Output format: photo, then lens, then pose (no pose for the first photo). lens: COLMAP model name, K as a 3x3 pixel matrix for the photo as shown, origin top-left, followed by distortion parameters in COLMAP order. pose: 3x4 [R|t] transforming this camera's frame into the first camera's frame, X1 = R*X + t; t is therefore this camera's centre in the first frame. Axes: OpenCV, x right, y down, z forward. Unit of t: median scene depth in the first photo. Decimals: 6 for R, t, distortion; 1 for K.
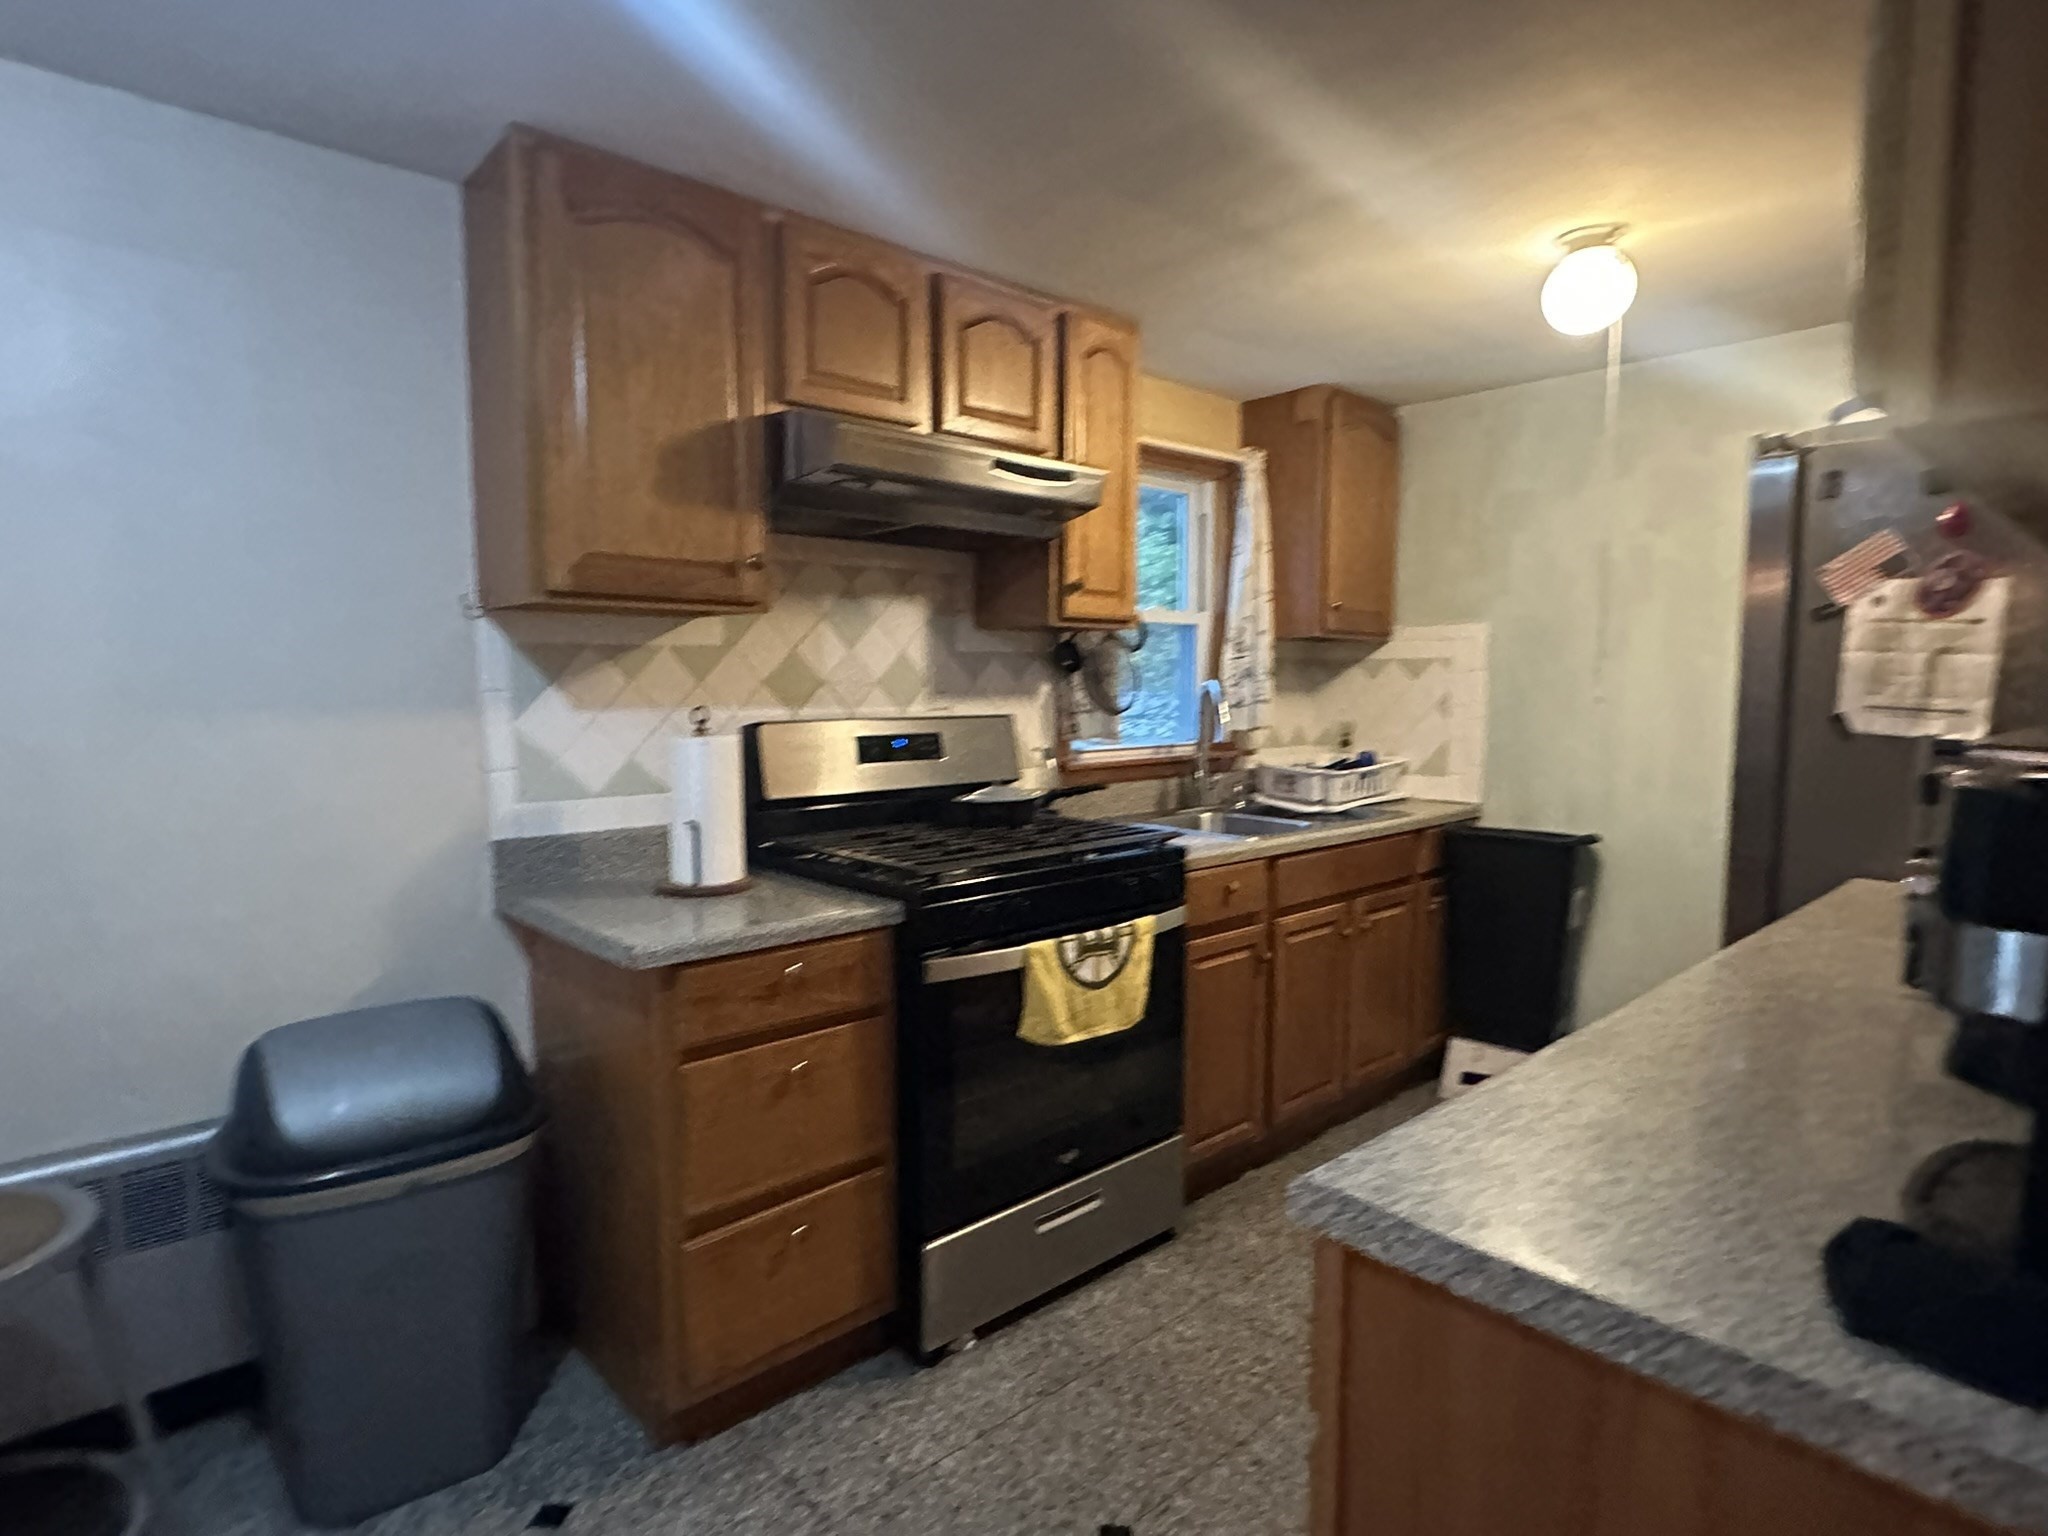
lens RADIAL K [[1109.9, 0, 1021.0], [0, 1109.9, 770.8], [0, 0, 1]] dist [0.003019, 0.000564]
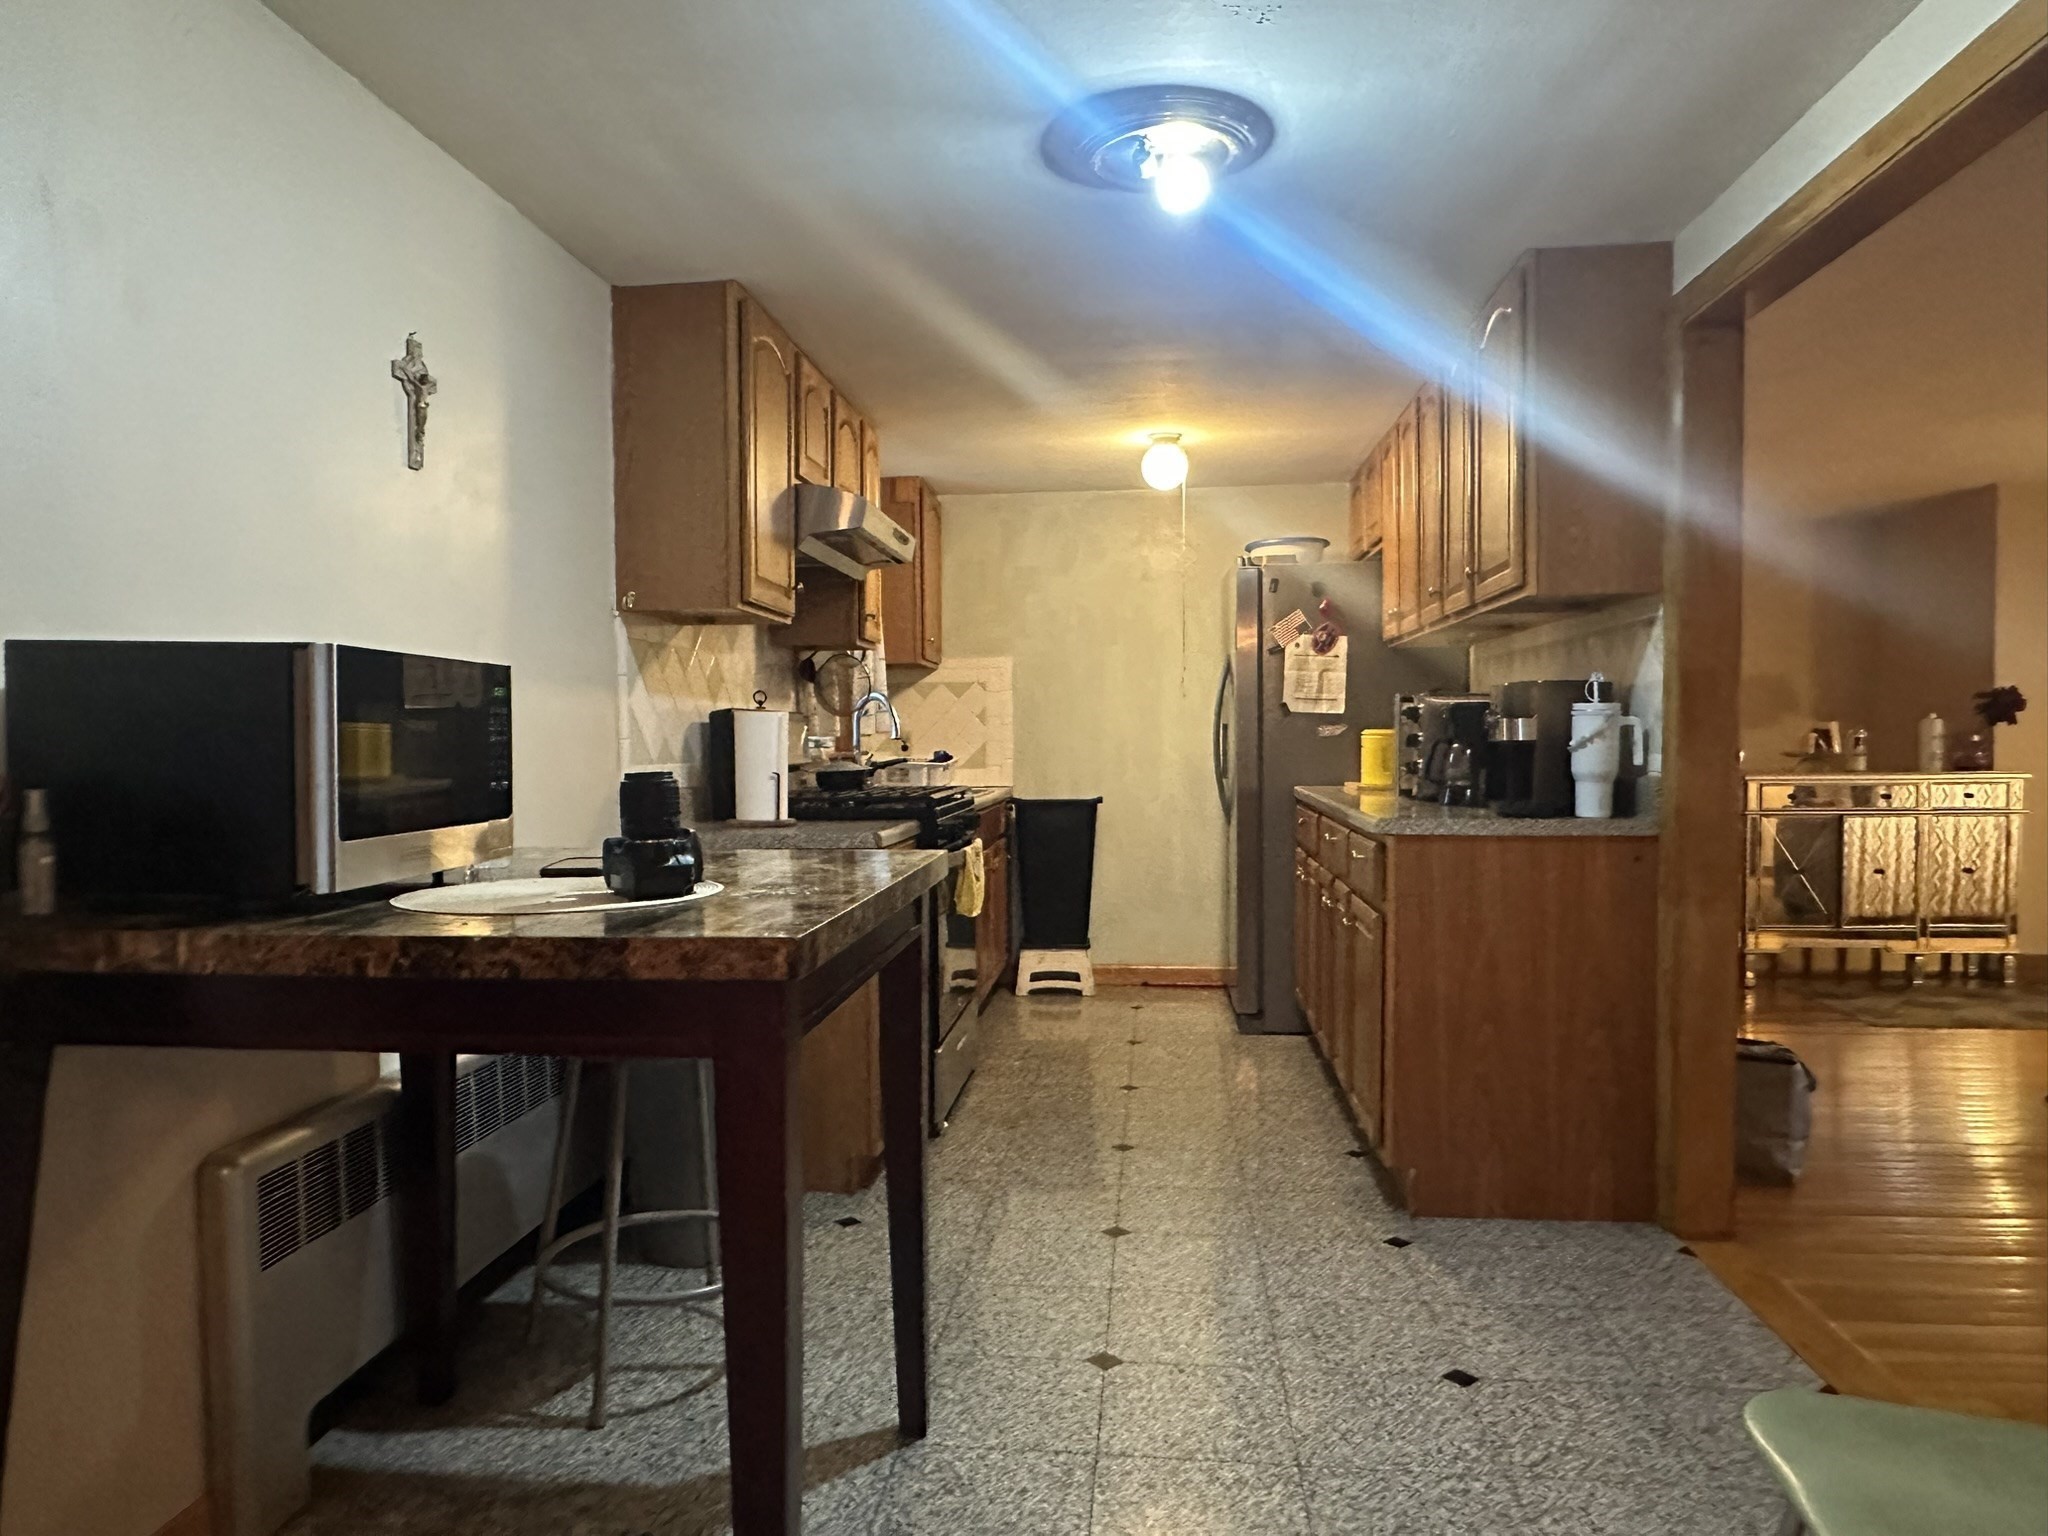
lens RADIAL K [[1321.4, 0, 1013.4], [0, 1321.4, 780.0], [0, 0, 1]] dist [-0.001768, 0.002993]
pose [[0.756530, -0.029965, 0.653273, -1.110018], [0.065528, 0.997396, -0.030136, 0.119657], [-0.650668, 0.065607, 0.756523, -0.419603]]
